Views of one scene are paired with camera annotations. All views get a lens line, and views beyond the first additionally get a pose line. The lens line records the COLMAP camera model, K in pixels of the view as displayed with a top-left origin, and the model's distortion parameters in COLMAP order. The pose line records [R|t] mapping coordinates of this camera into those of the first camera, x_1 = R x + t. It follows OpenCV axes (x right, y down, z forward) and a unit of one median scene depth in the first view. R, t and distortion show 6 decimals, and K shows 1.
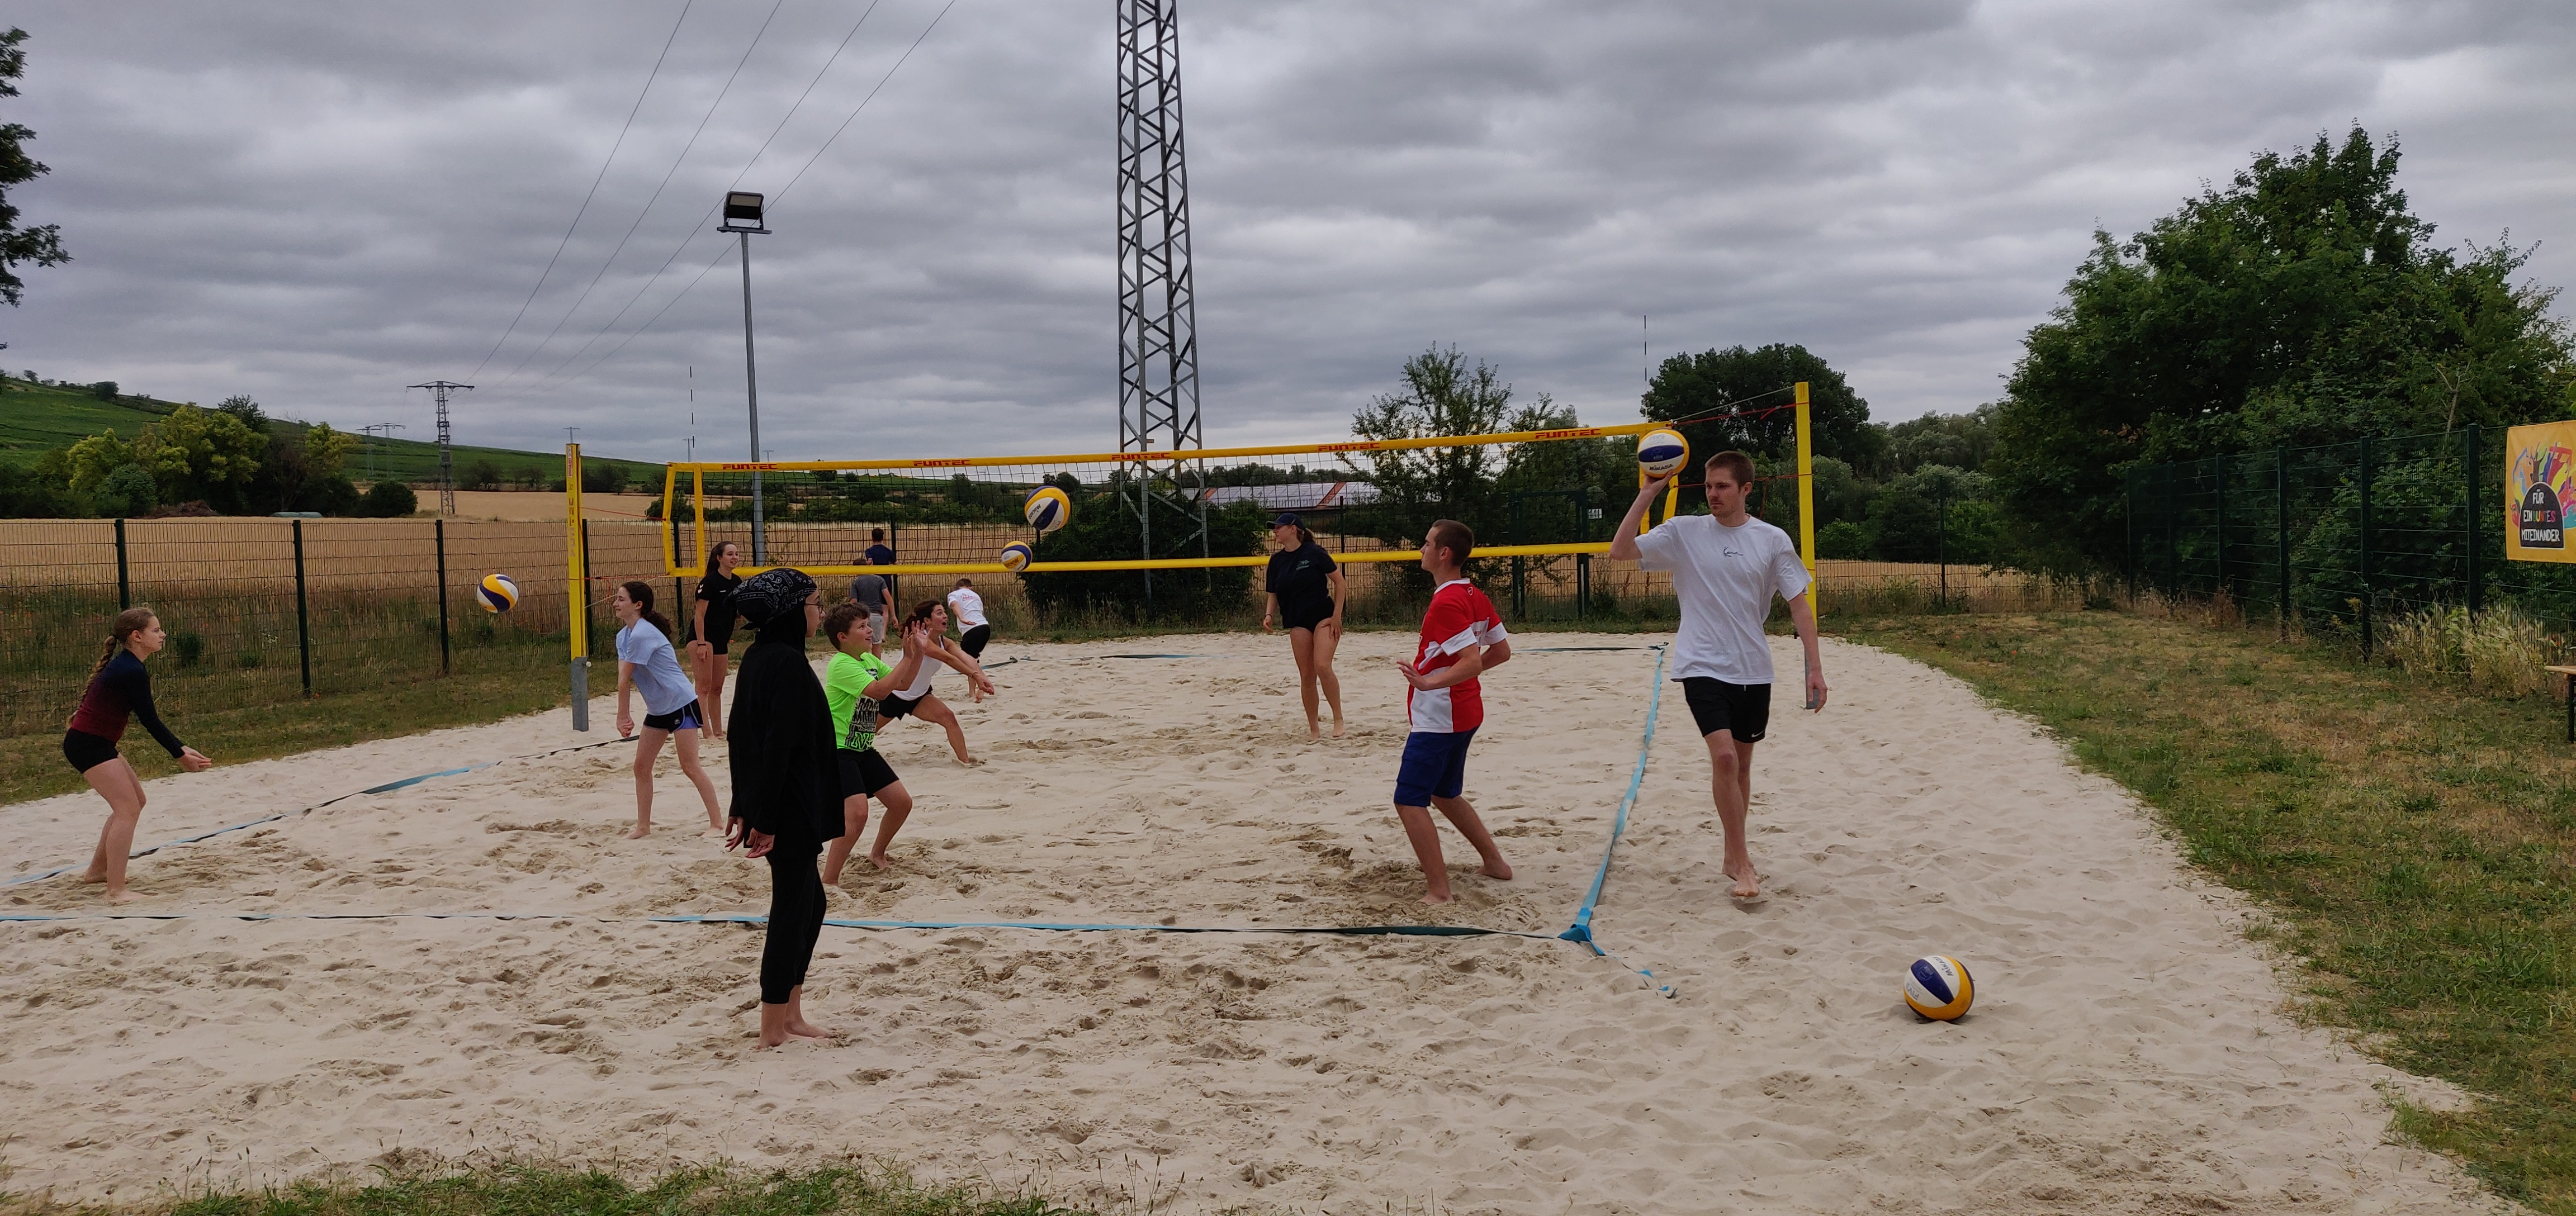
lens RADIAL K [[2140.0, 0, 1288.0], [0, 2140.0, 608.0], [0, 0, 1]] dist [0.035300, 0.005864]
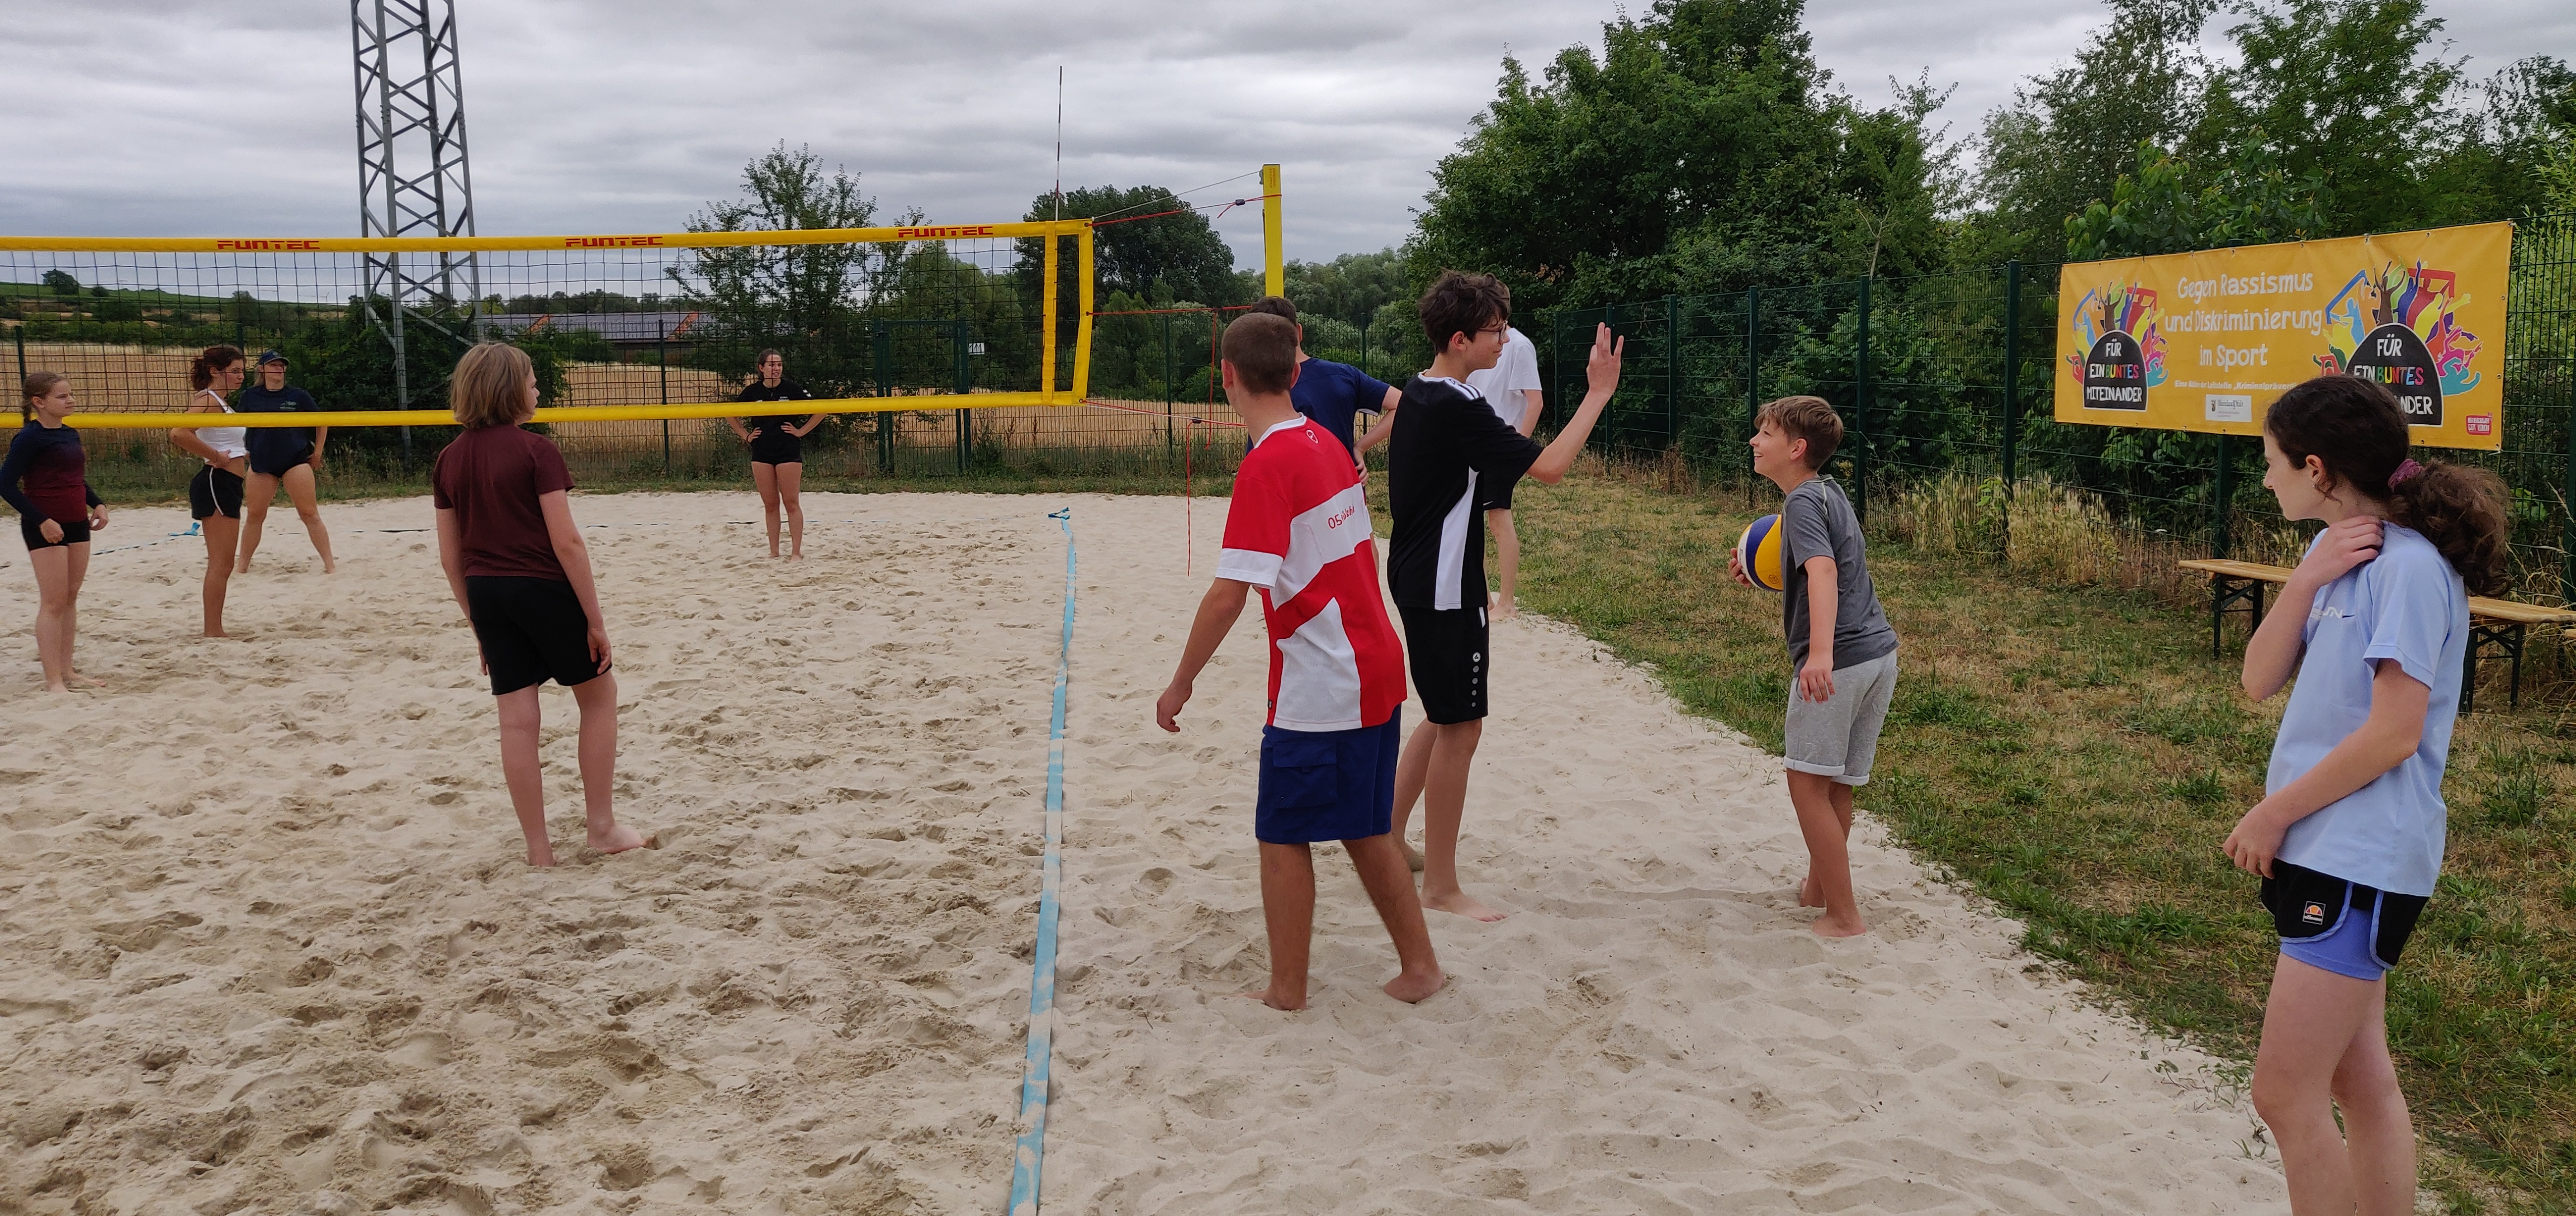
lens RADIAL K [[2094.5, 0, 1288.0], [0, 2094.5, 608.0], [0, 0, 1]] dist [0.017181, 0.042051]
pose [[0.956567, -0.015603, 0.291094, 0.017756], [-0.006741, 0.997116, 0.075597, -0.005421], [-0.291434, -0.074276, 0.953703, 0.162712]]
